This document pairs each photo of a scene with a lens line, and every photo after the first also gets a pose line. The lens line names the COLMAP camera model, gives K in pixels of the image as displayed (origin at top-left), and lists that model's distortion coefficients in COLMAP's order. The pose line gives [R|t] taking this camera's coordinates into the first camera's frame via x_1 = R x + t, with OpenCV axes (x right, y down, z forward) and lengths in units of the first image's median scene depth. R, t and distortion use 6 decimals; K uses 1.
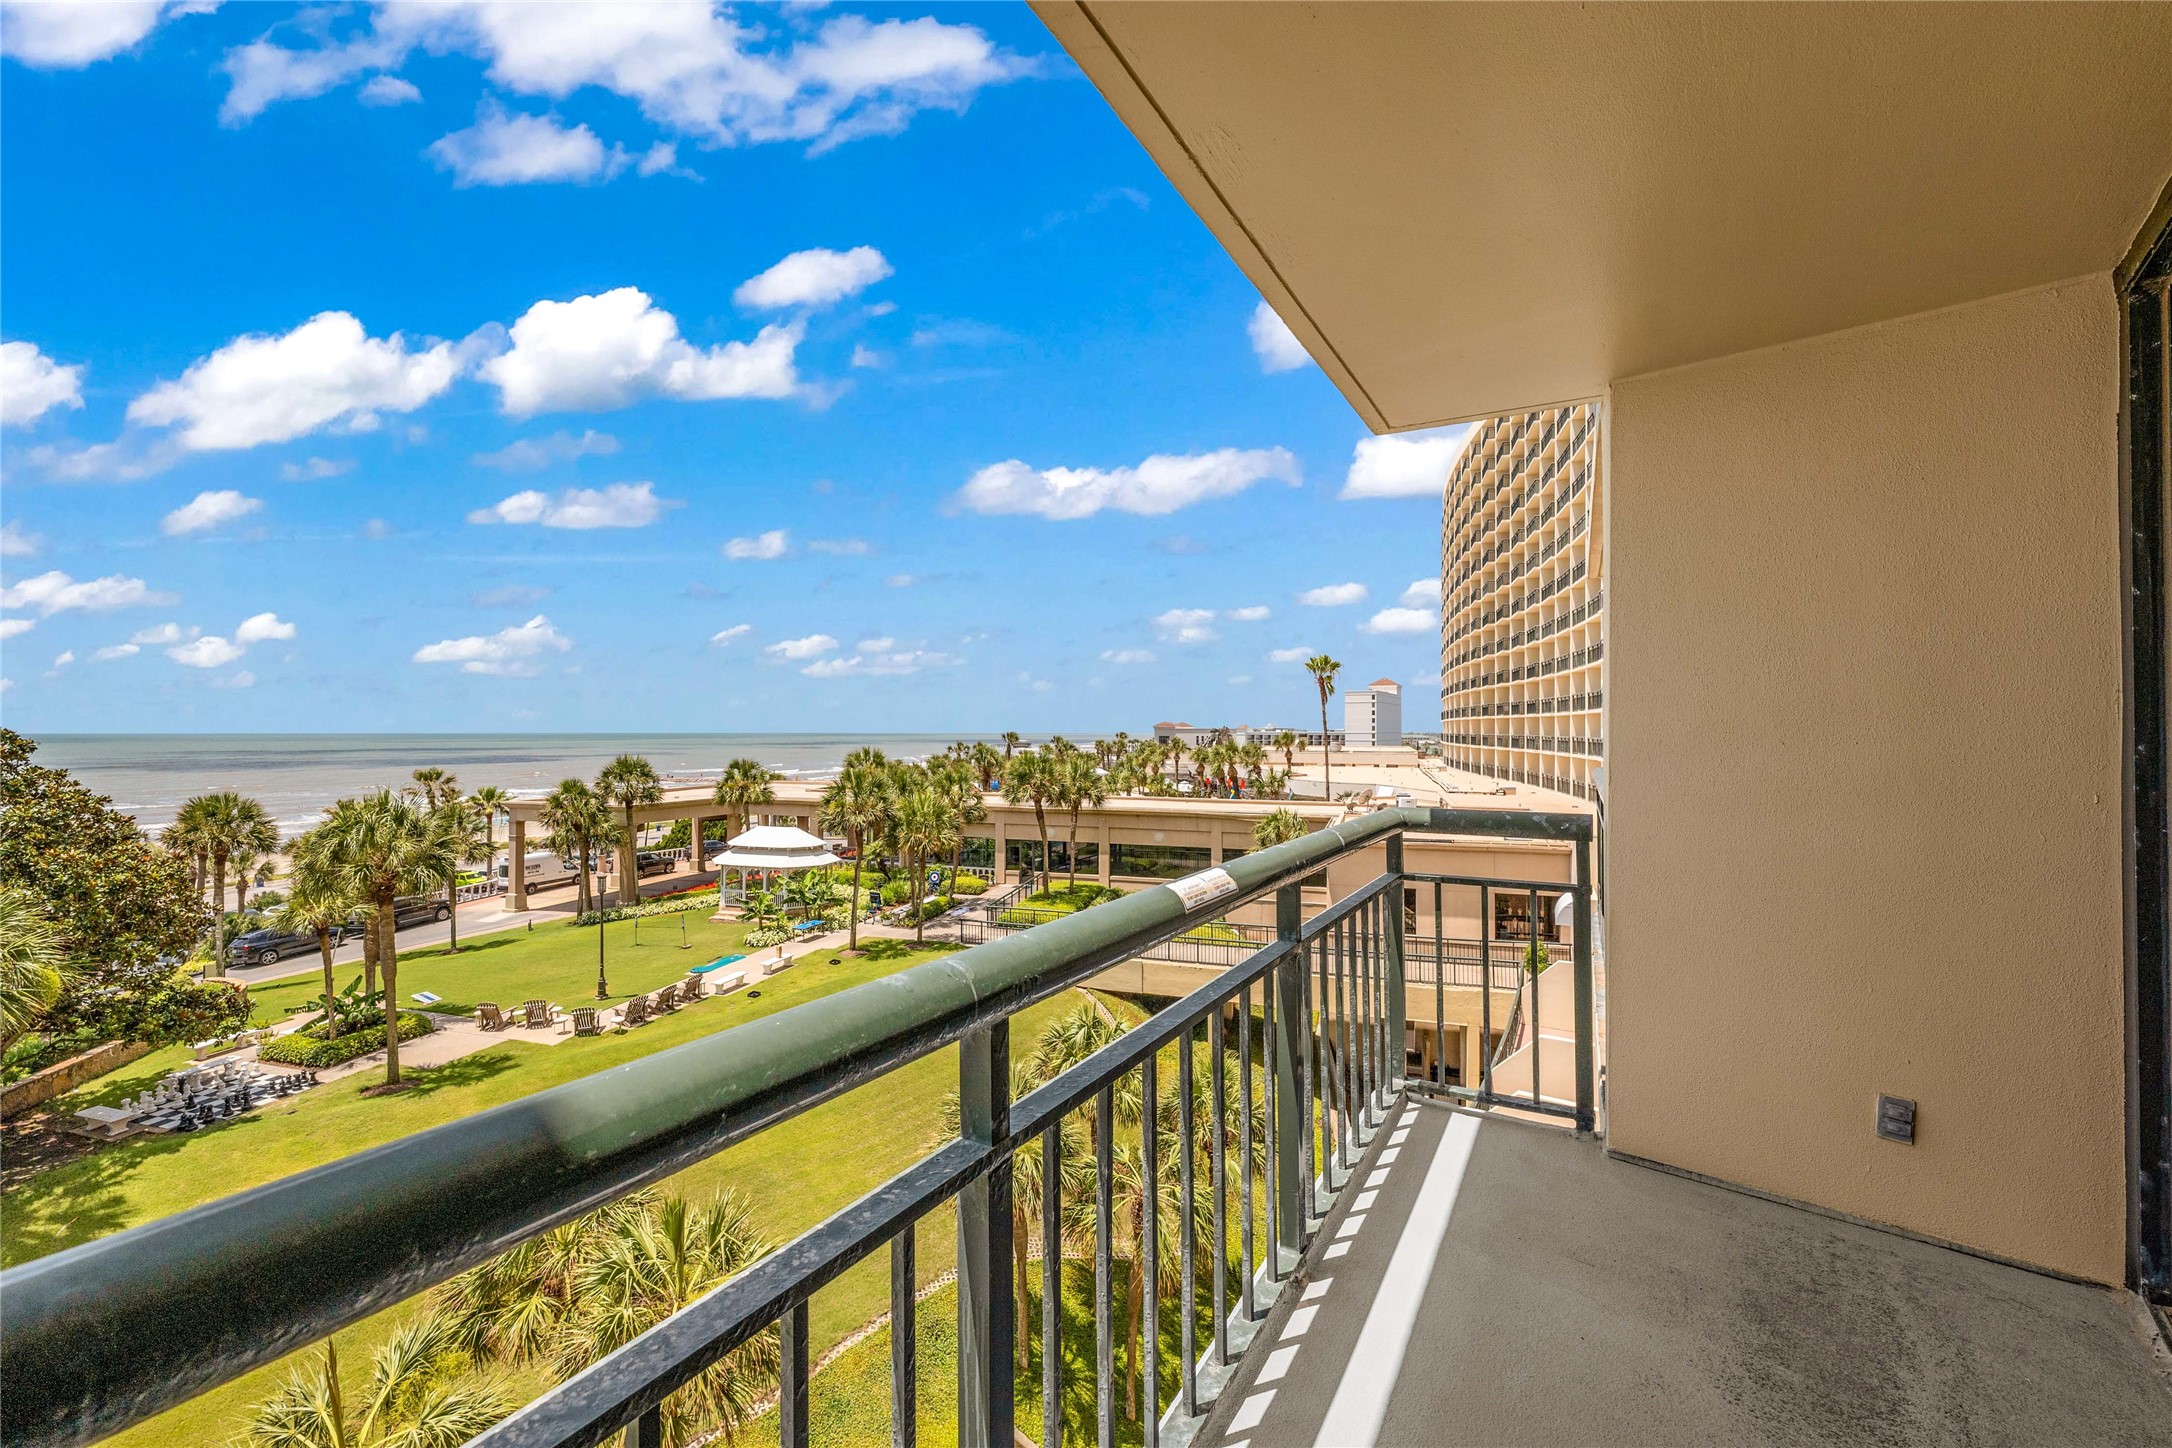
lens RADIAL K [[859.2, 0, 1093.9], [0, 859.2, 707.0], [0, 0, 1]] dist [0.001978, 0.000681]
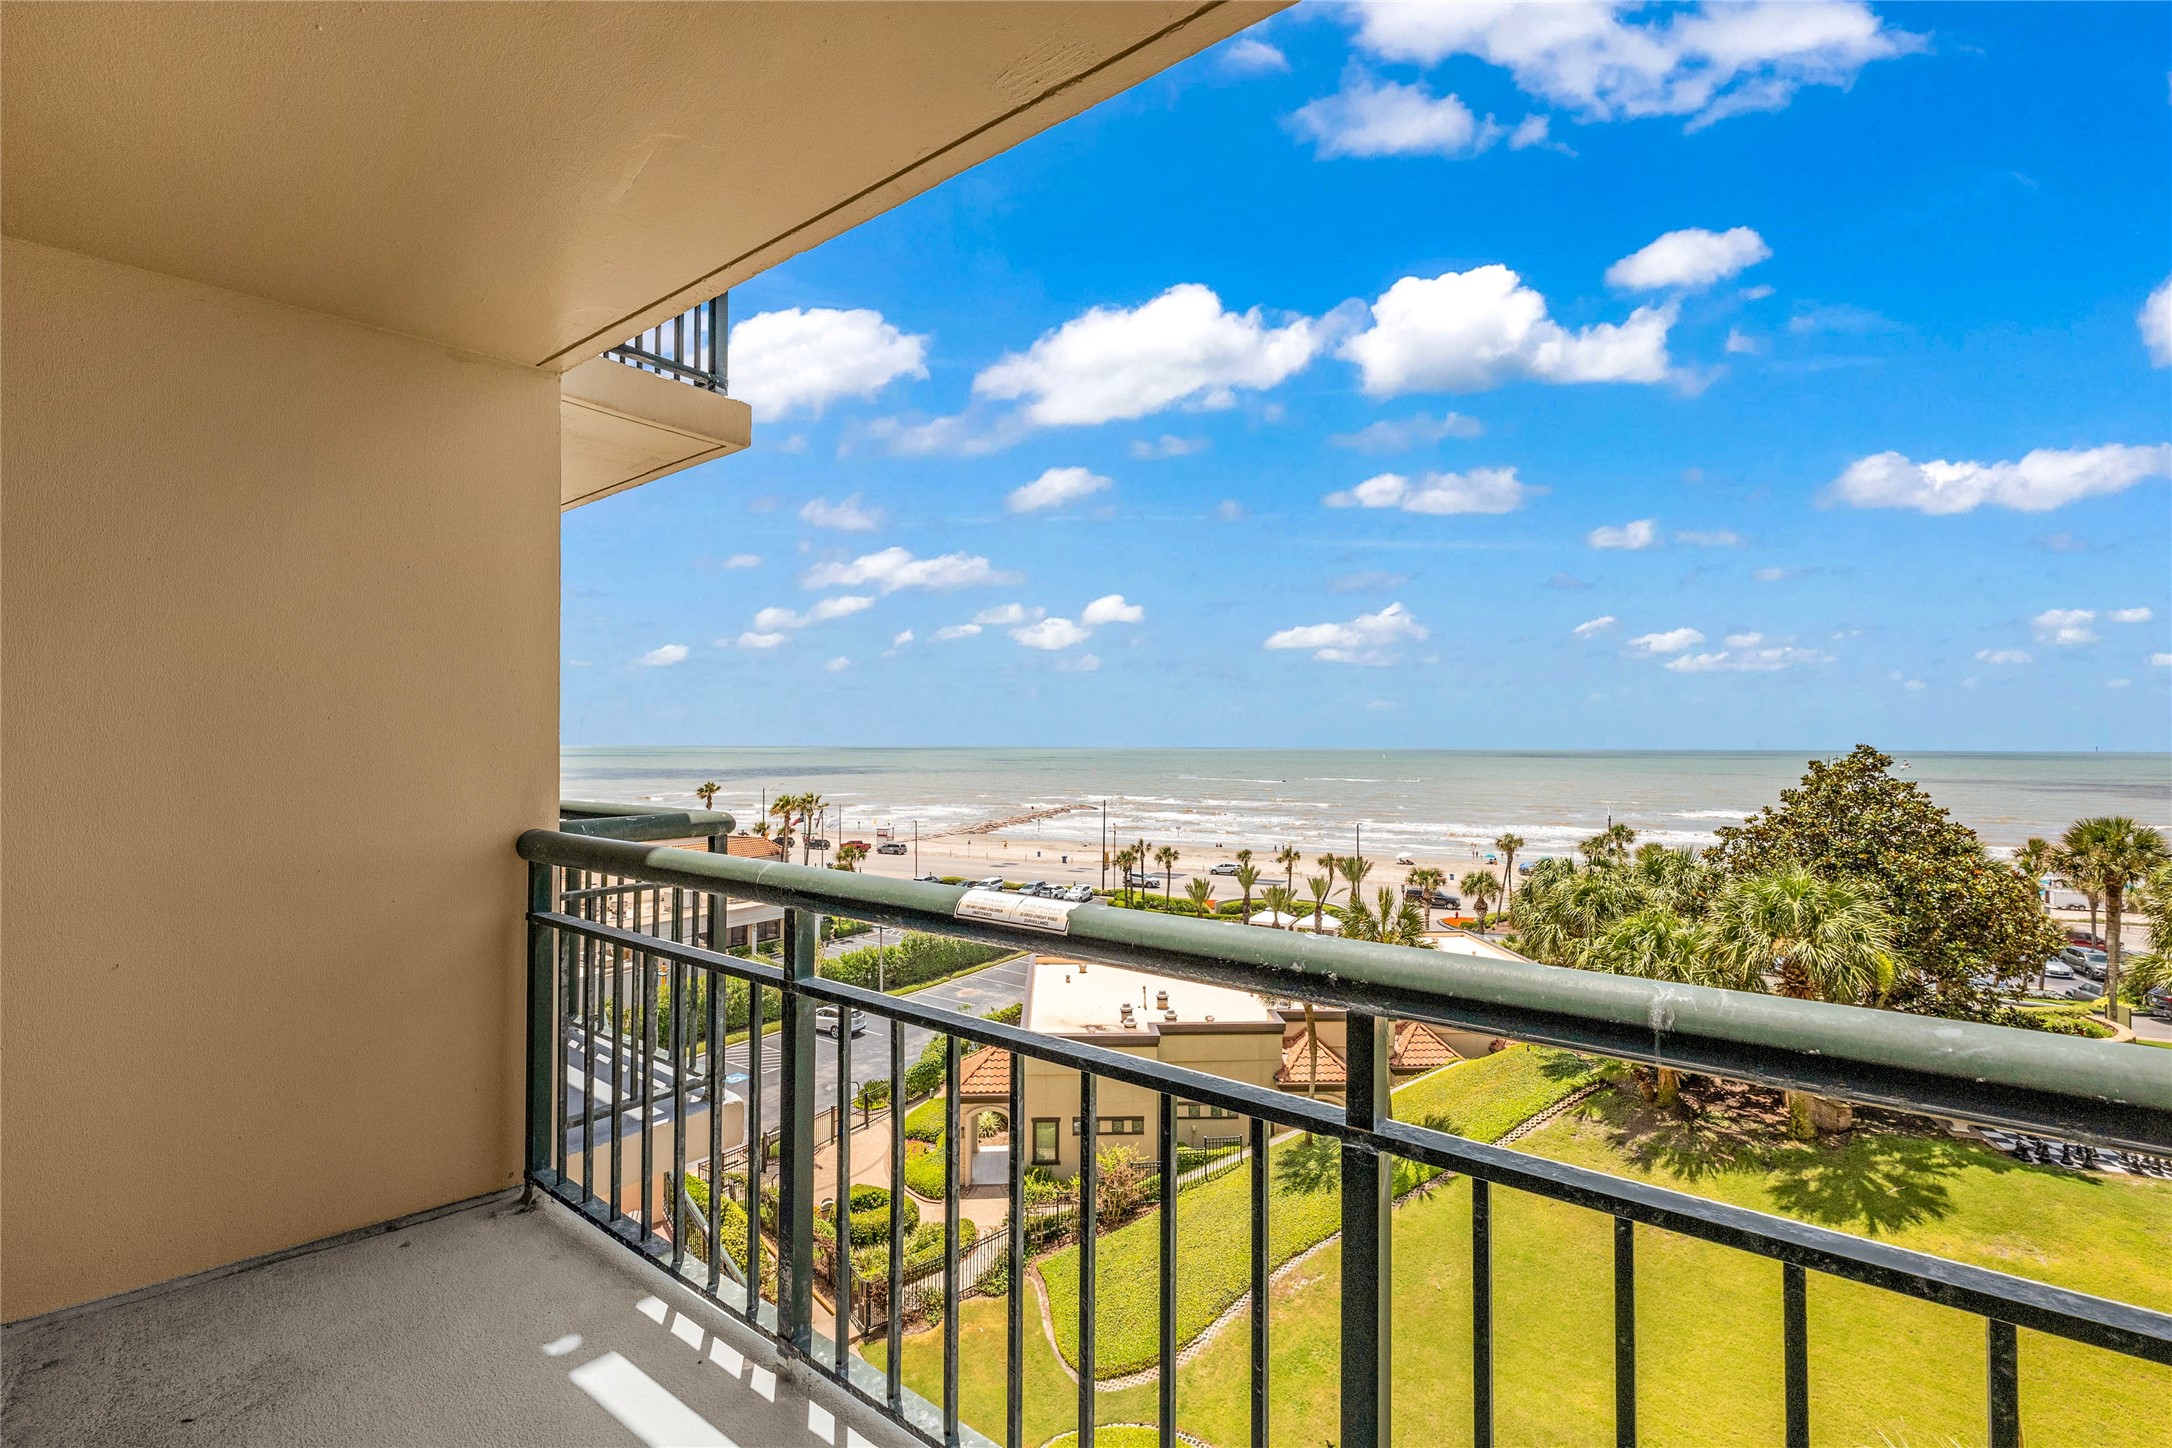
lens RADIAL K [[882.3, 0, 1081.4], [0, 882.3, 719.8], [0, 0, 1]] dist [0.003189, -0.000007]
pose [[0.999792, 0.019510, 0.005999, -1.003011], [-0.019556, 0.999780, 0.007550, 0.024814], [-0.005850, -0.007666, 0.999954, 0.005939]]
